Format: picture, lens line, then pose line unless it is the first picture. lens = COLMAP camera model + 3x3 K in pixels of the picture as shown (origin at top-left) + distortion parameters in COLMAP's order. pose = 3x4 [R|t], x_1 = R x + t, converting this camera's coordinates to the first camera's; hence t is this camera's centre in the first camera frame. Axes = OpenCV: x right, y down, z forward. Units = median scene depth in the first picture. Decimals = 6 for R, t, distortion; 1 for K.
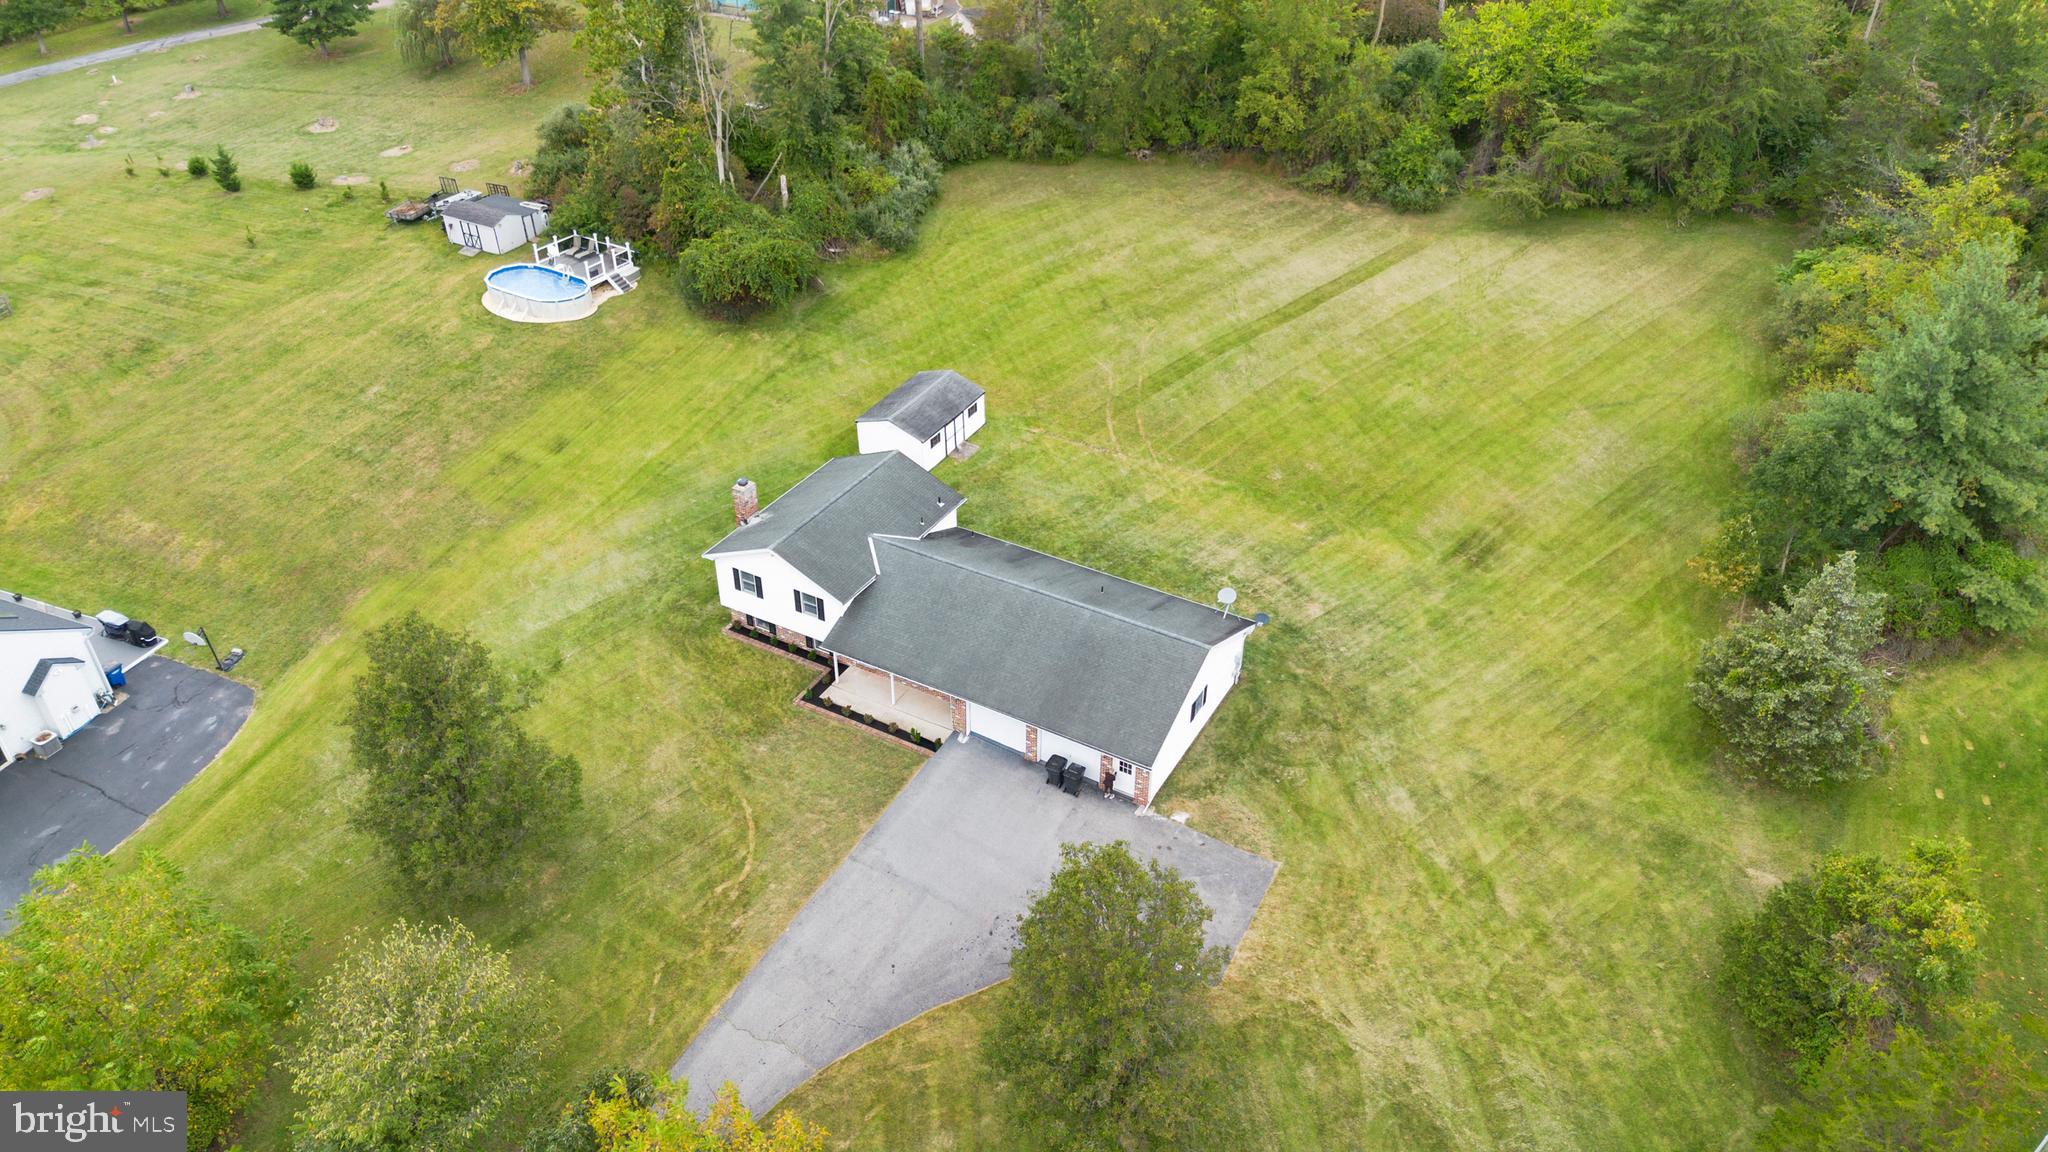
lens RADIAL K [[1441.1, 0, 1019.4], [0, 1441.1, 578.7], [0, 0, 1]] dist [0.078644, -0.082397]
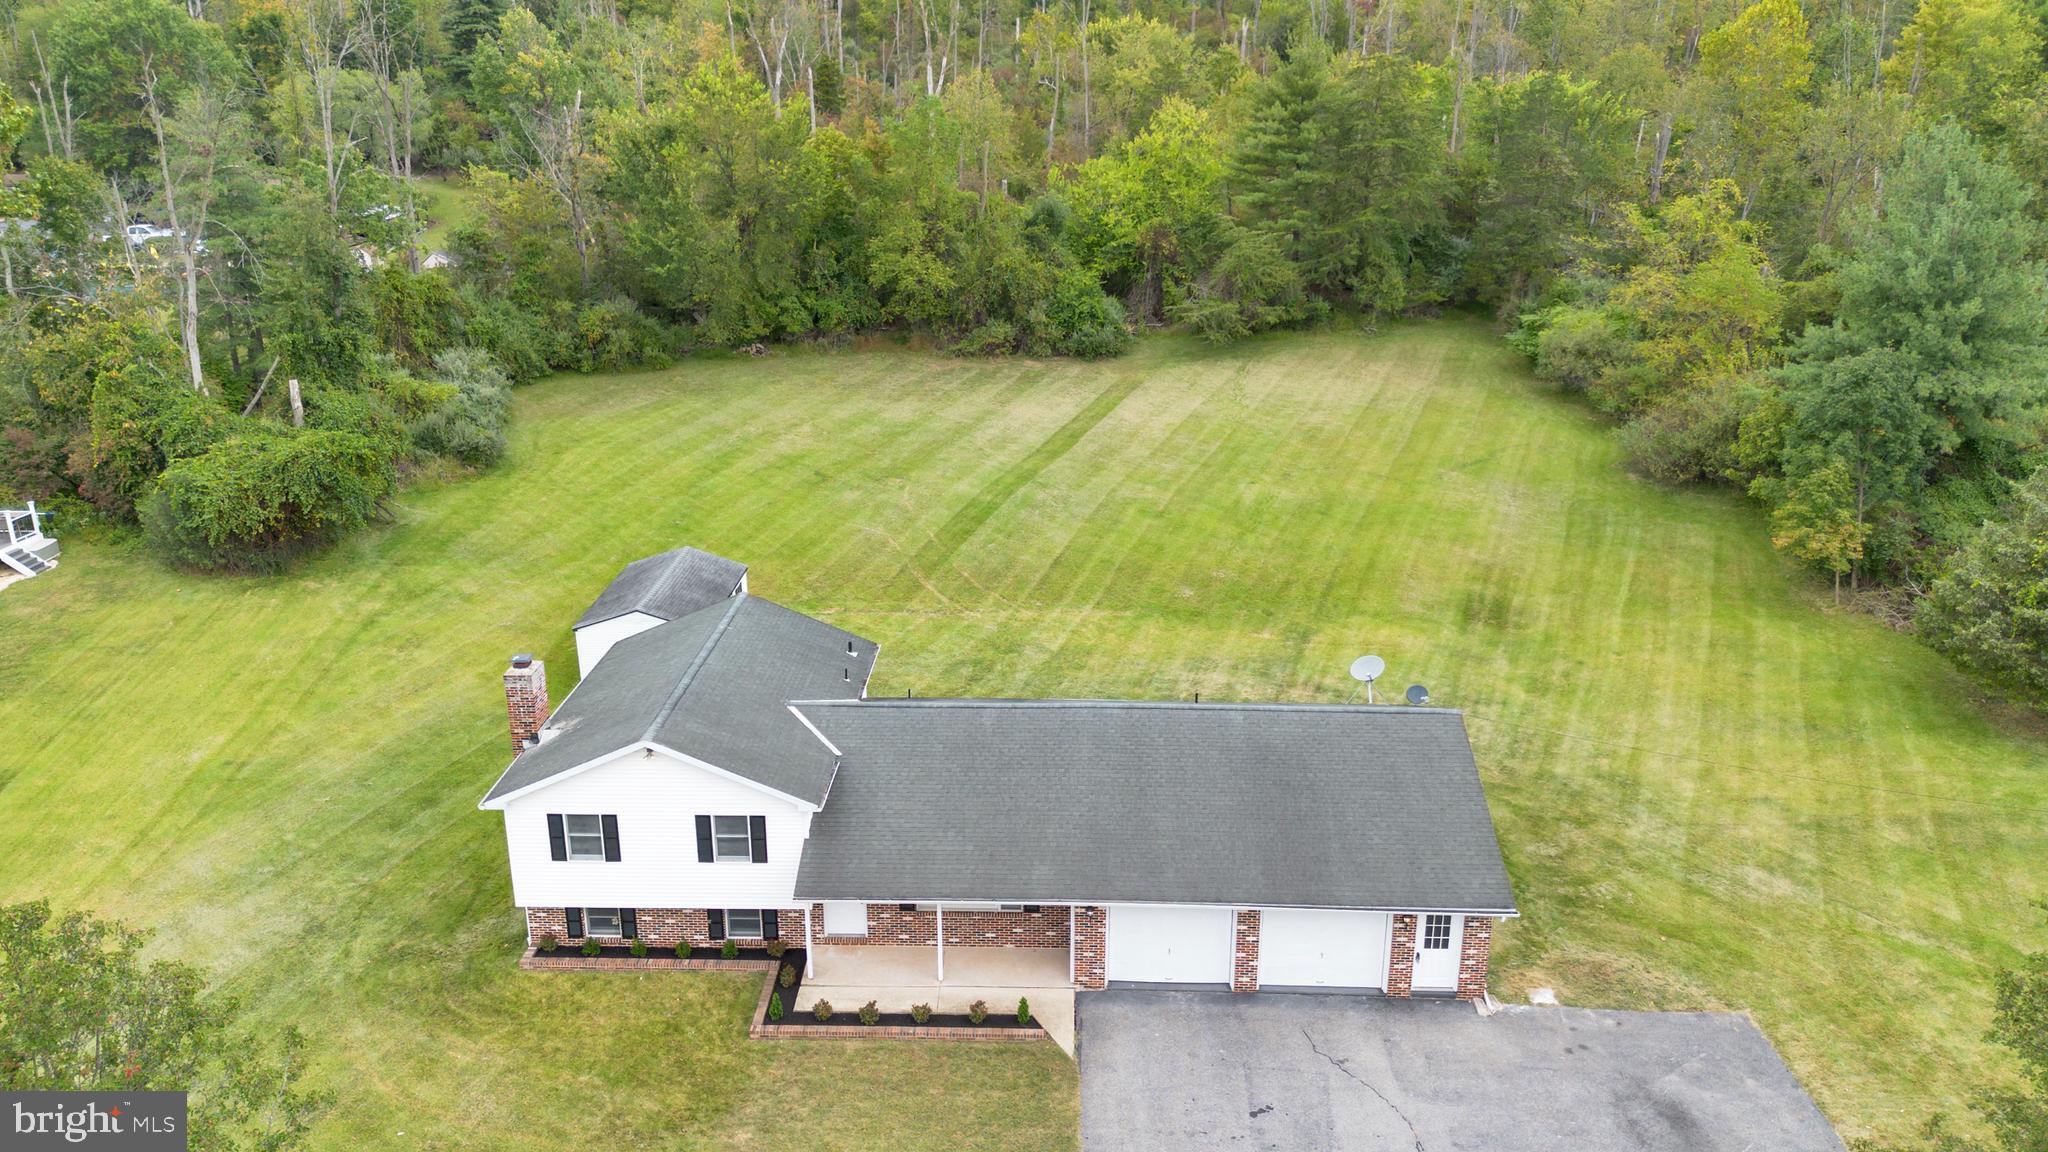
lens RADIAL K [[1444.6, 0, 1018.8], [0, 1444.6, 576.8], [0, 0, 1]] dist [0.069090, -0.065699]
pose [[0.886055, -0.154479, 0.437084, -0.215767], [0.271413, 0.937224, -0.218965, 0.058420], [-0.375821, 0.312645, 0.872360, 0.382135]]
